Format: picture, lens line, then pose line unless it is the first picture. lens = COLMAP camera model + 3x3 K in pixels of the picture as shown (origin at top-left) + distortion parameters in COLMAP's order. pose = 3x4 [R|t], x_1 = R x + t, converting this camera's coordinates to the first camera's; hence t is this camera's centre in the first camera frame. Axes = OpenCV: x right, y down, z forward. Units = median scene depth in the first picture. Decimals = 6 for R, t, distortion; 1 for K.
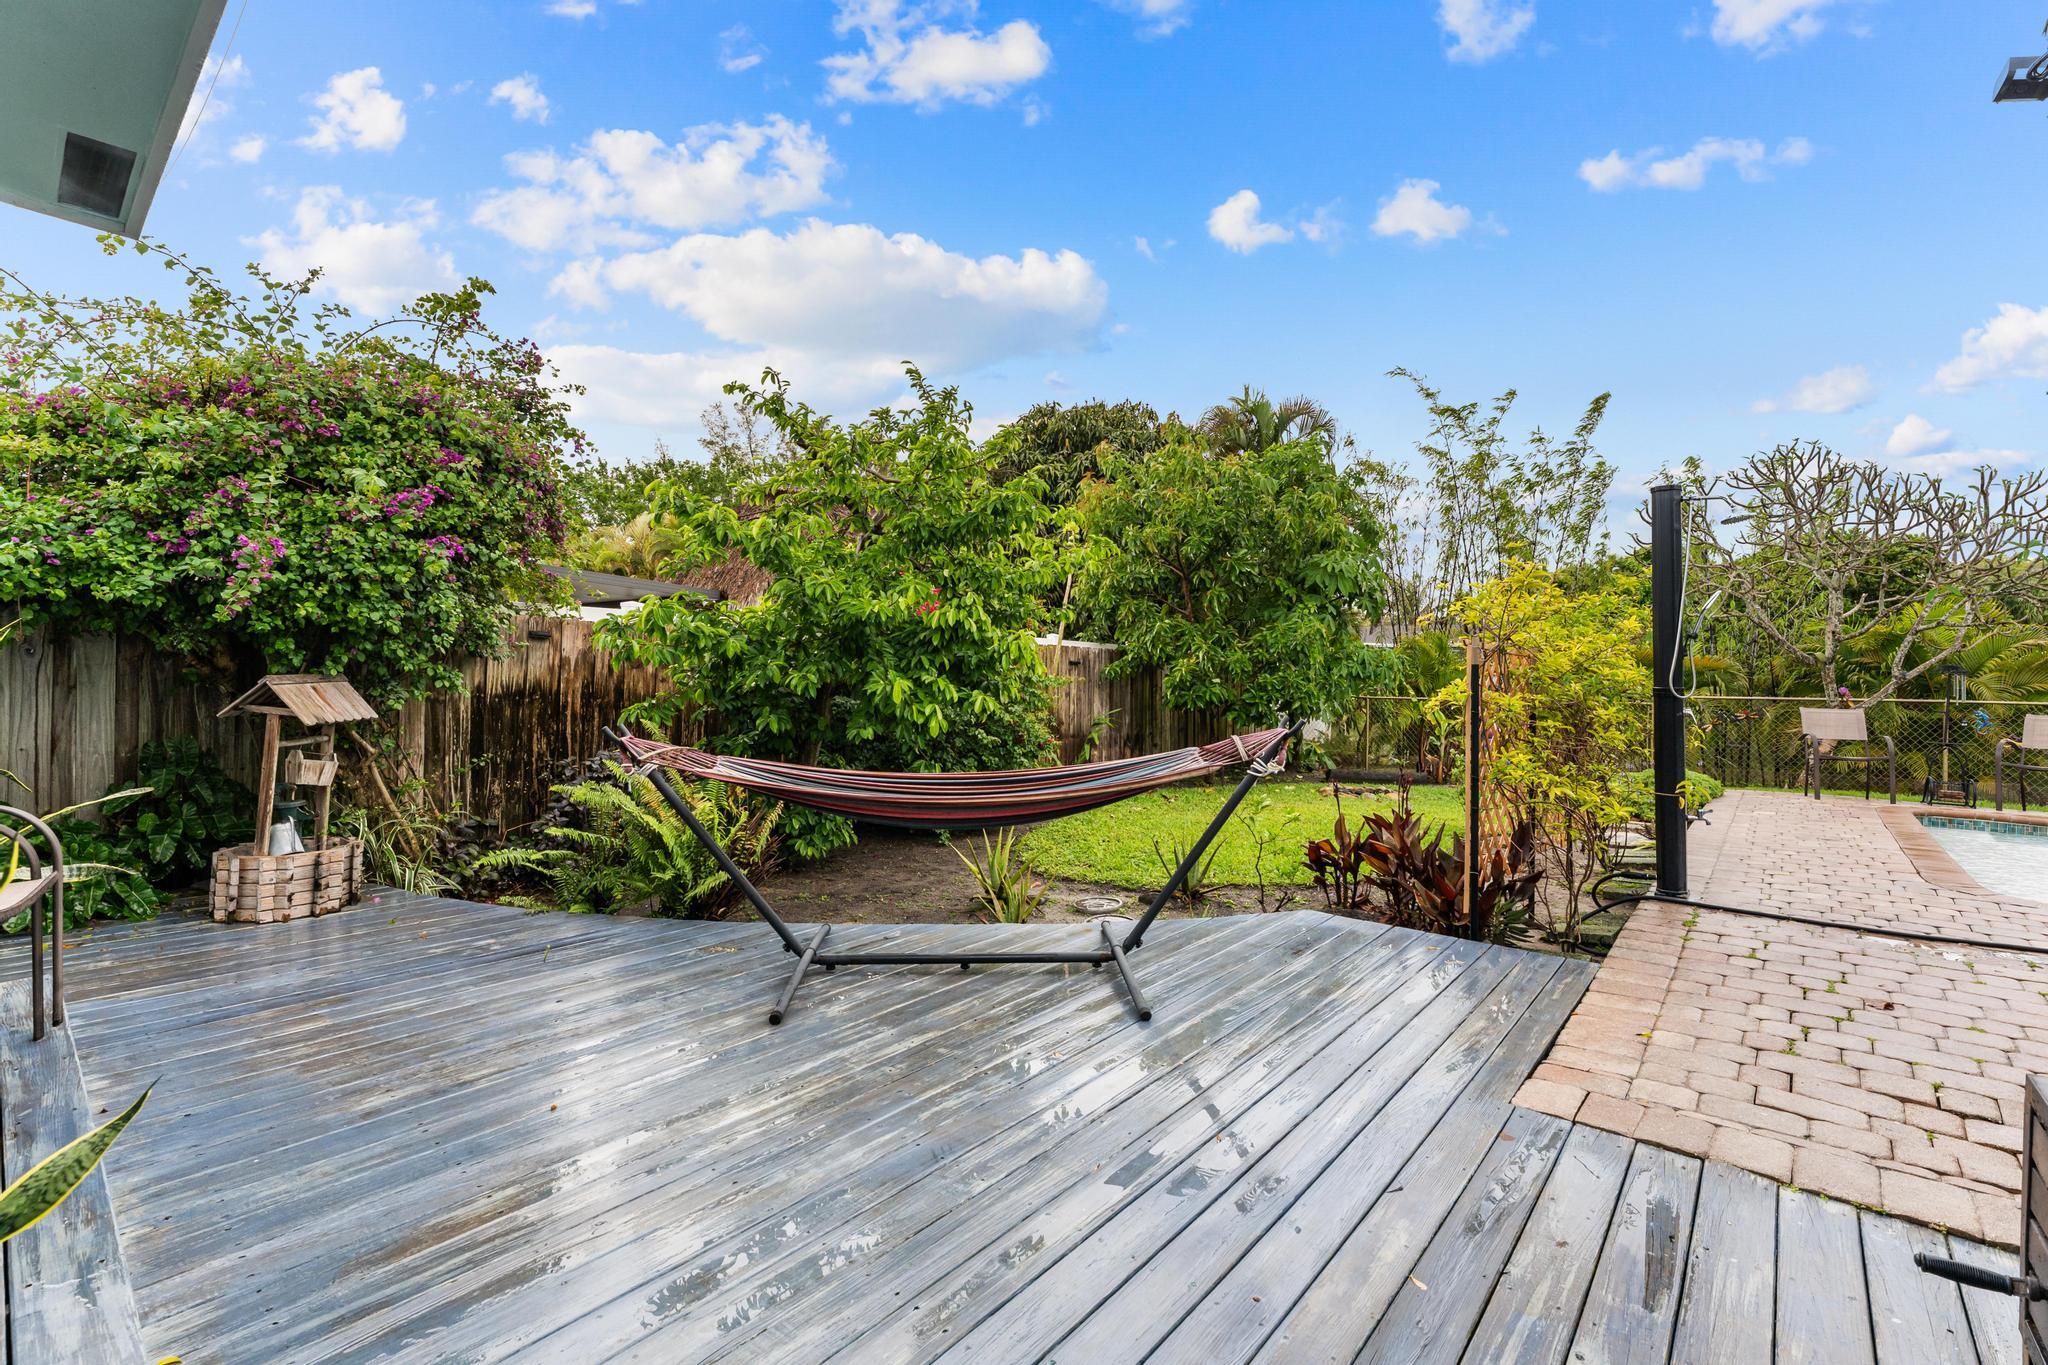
lens RADIAL K [[901.5, 0, 1026.5], [0, 901.5, 689.8], [0, 0, 1]] dist [0.001188, -0.000241]
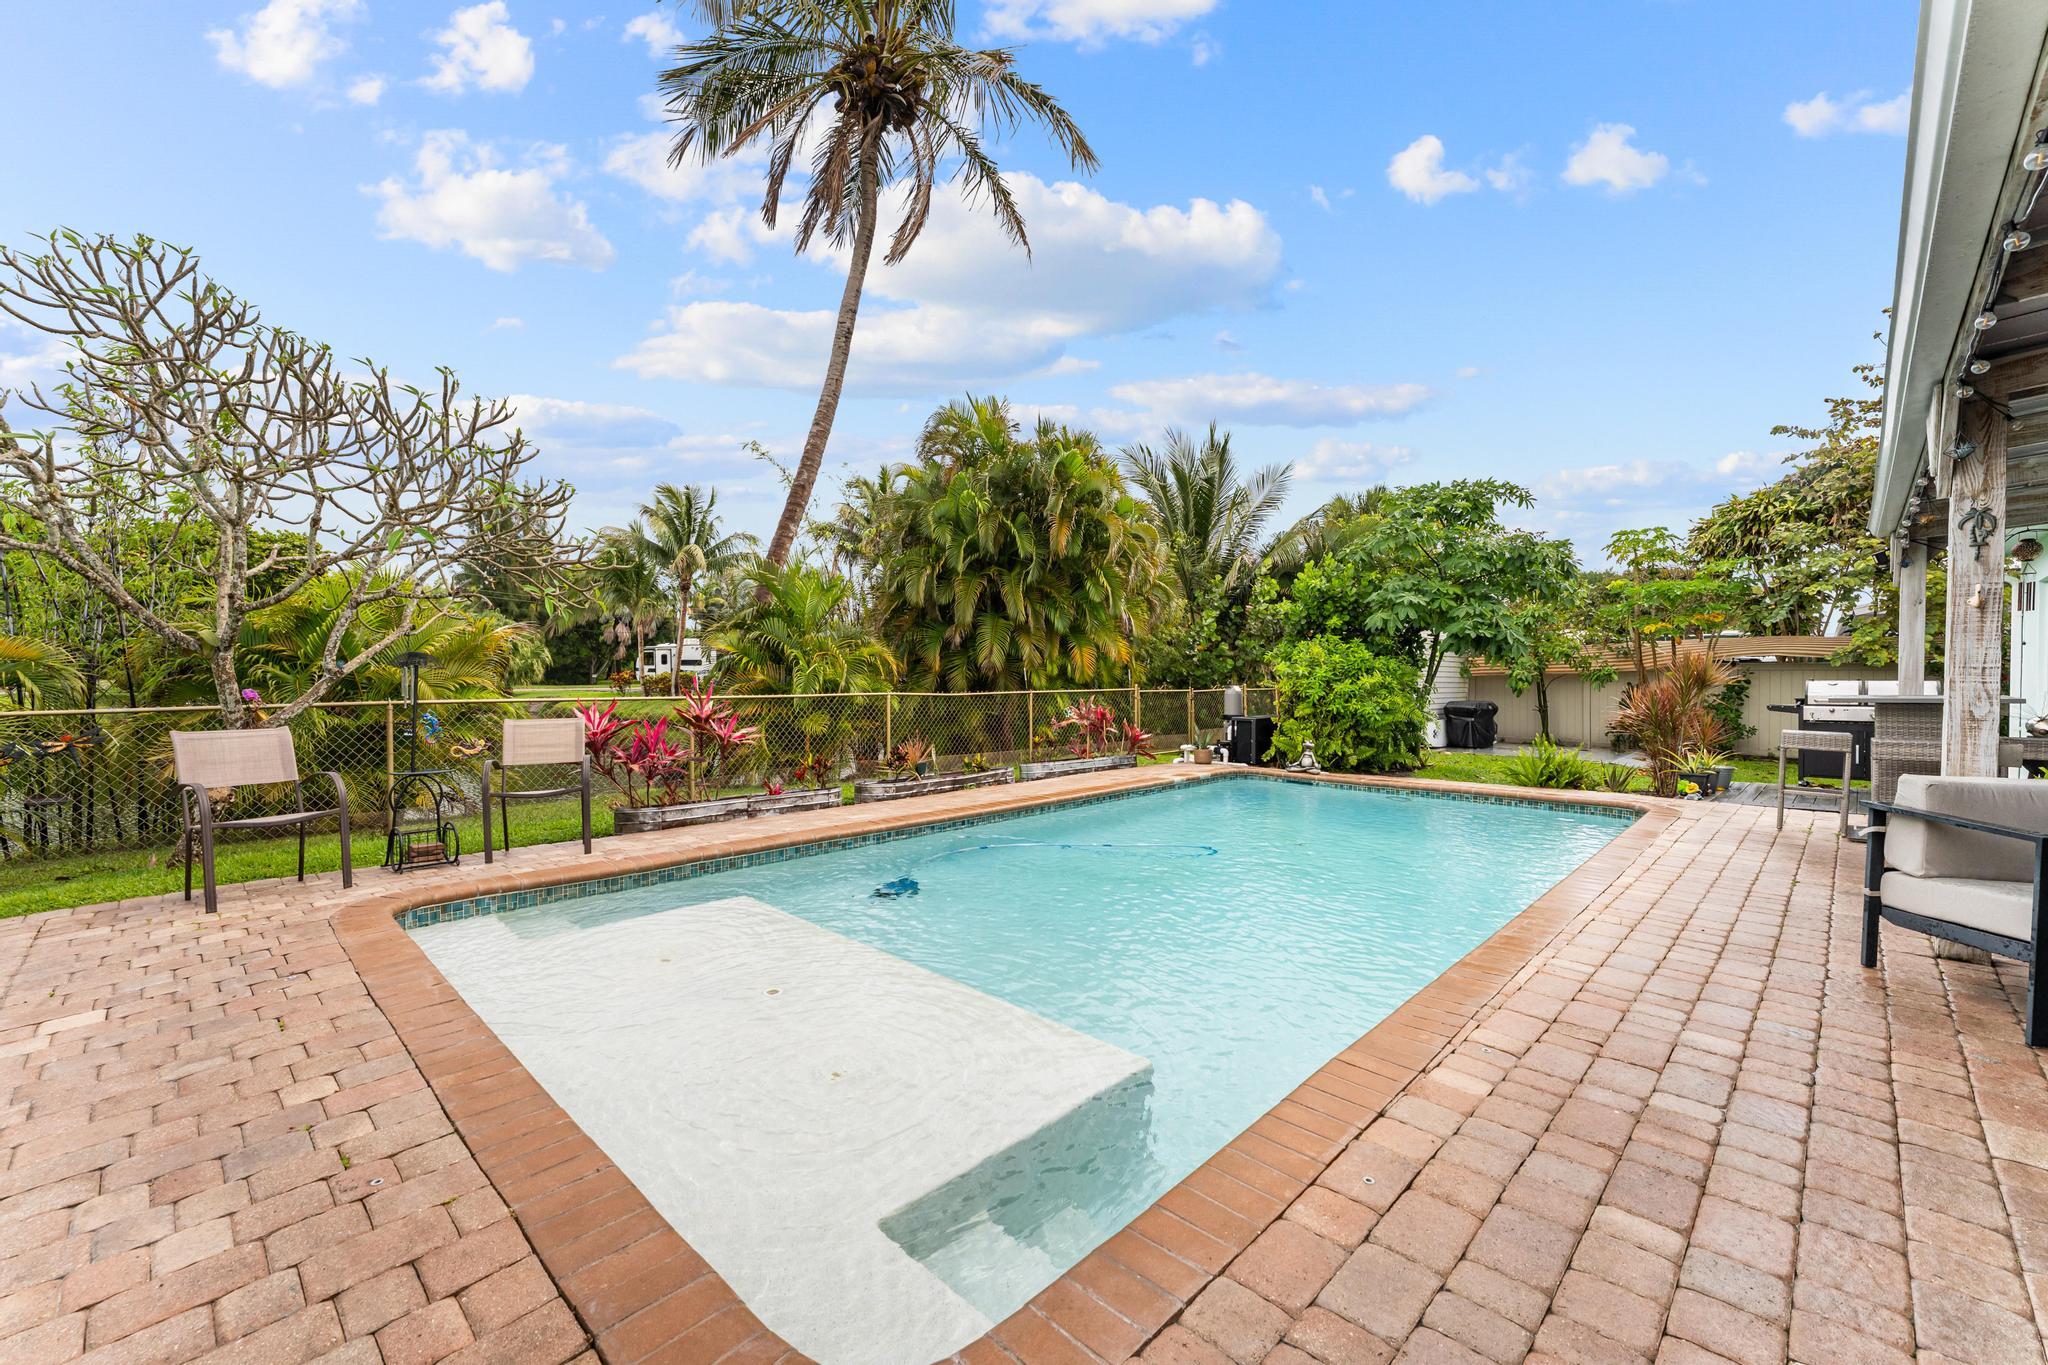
lens RADIAL K [[828.8, 0, 1024.0], [0, 828.8, 682.5], [0, 0, 1]] dist [0.000048, 0.000203]
pose [[0.069040, -0.013907, 0.997517, 0.283275], [0.014155, 0.999816, 0.012959, -0.004618], [-0.997513, 0.013225, 0.069224, 0.324585]]
